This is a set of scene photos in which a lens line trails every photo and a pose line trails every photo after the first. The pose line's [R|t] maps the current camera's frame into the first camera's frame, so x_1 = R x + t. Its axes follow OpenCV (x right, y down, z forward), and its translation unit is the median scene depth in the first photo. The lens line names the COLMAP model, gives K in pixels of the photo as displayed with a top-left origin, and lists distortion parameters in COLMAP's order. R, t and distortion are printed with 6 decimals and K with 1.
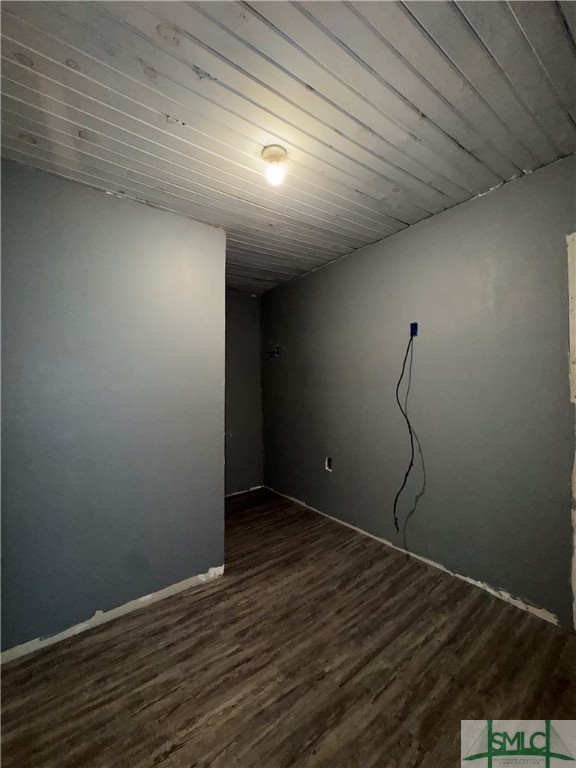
lens RADIAL K [[306.3, 0, 289.0], [0, 306.3, 383.2], [0, 0, 1]] dist [0.000650, -0.000152]
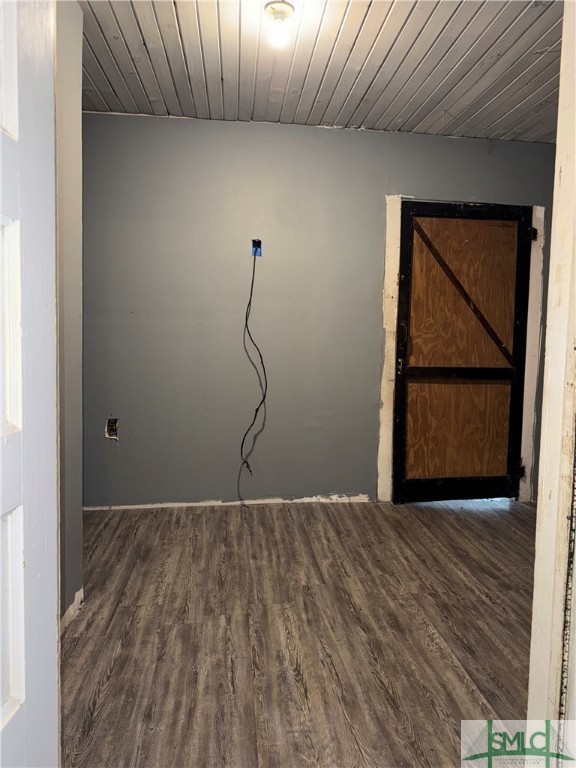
lens RADIAL K [[543.0, 0, 283.7], [0, 543.0, 378.3], [0, 0, 1]] dist [0.055501, -0.057457]
pose [[0.515320, -0.039397, 0.856092, -1.218547], [-0.015211, 0.998365, 0.055101, 0.151468], [-0.856863, -0.041417, 0.513878, 0.150712]]
